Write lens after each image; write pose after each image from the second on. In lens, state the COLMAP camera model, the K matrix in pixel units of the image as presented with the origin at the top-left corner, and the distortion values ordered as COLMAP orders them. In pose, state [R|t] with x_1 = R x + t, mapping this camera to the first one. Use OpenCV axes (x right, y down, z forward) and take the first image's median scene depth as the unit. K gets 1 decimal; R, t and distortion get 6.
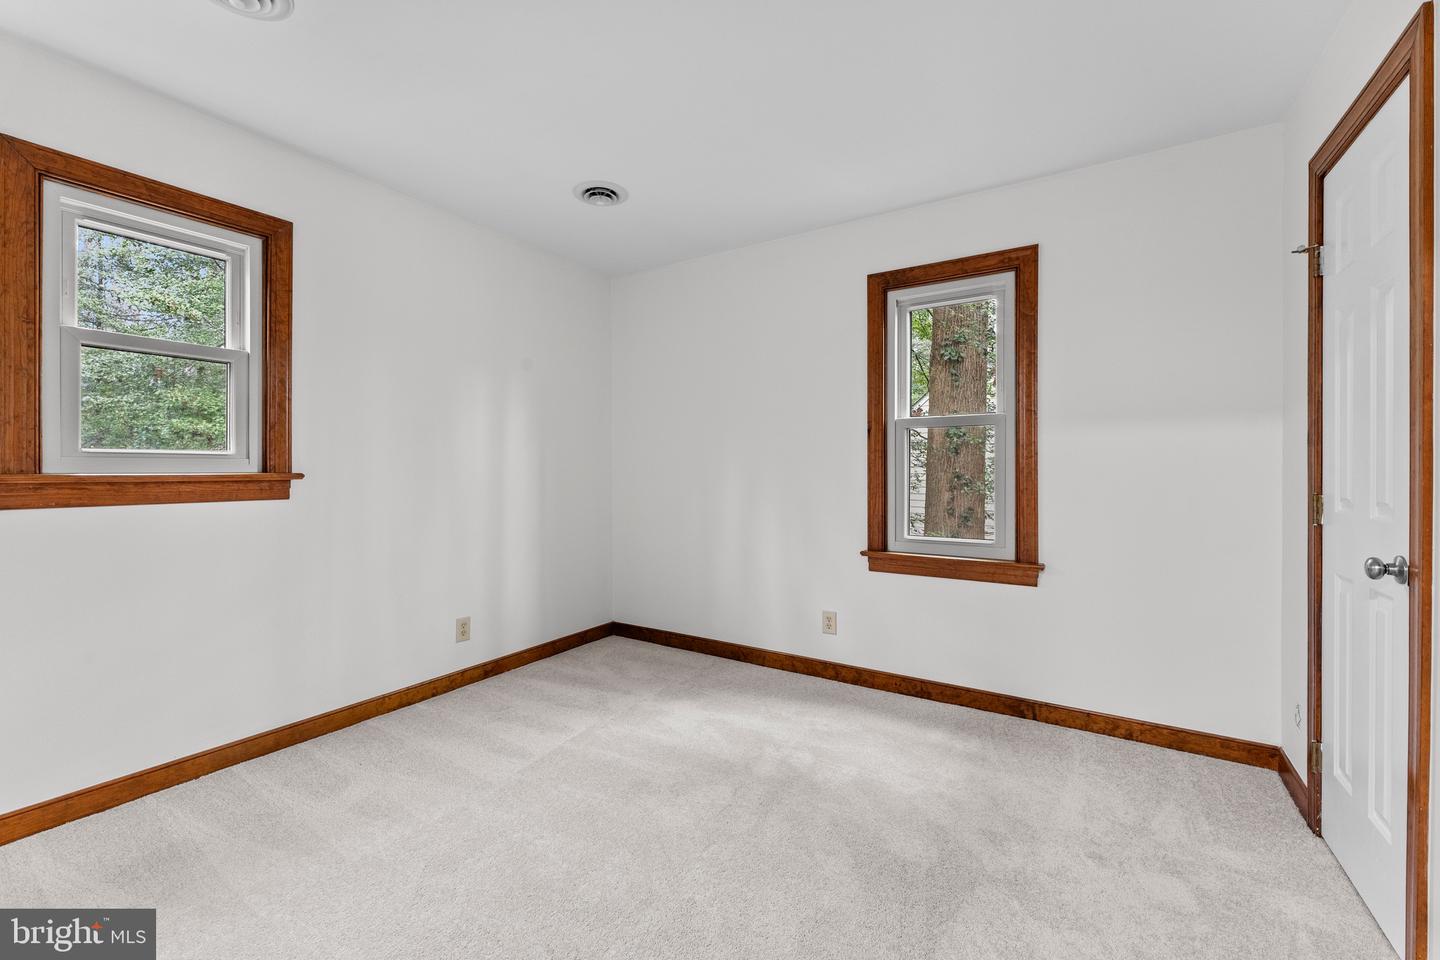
lens RADIAL K [[592.6, 0, 710.4], [0, 592.6, 473.1], [0, 0, 1]] dist [0.000014, -0.000247]
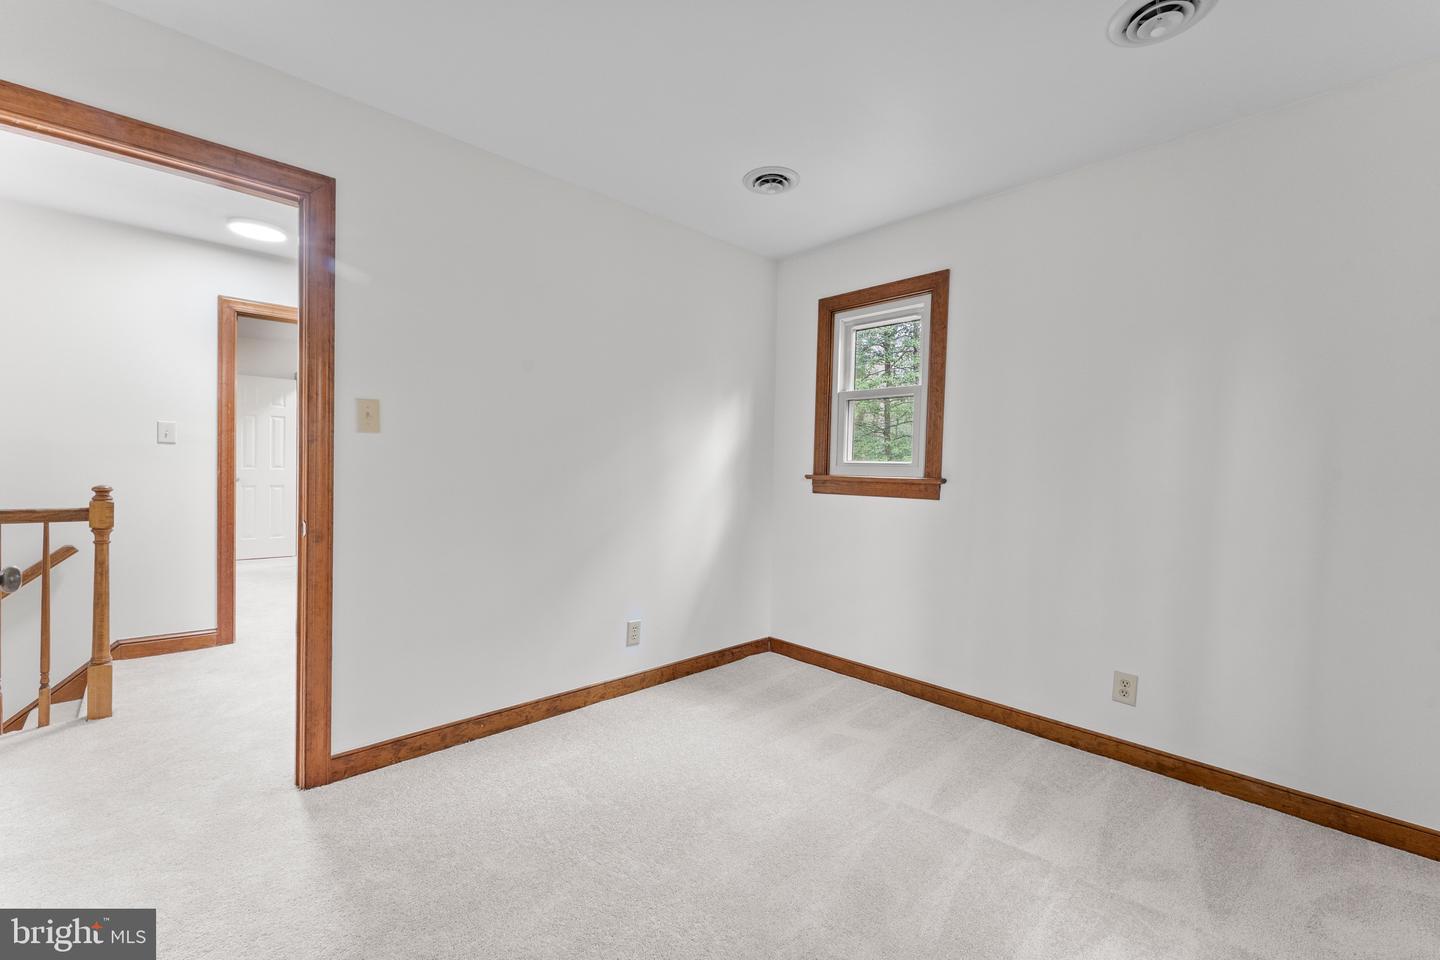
lens RADIAL K [[594.8, 0, 711.4], [0, 594.8, 484.4], [0, 0, 1]] dist [-0.000608, -0.000199]
pose [[-0.235685, 0.025697, -0.971490, 0.610092], [-0.025054, 0.999157, 0.032507, -0.017523], [0.971506, 0.032001, -0.234843, 0.877440]]
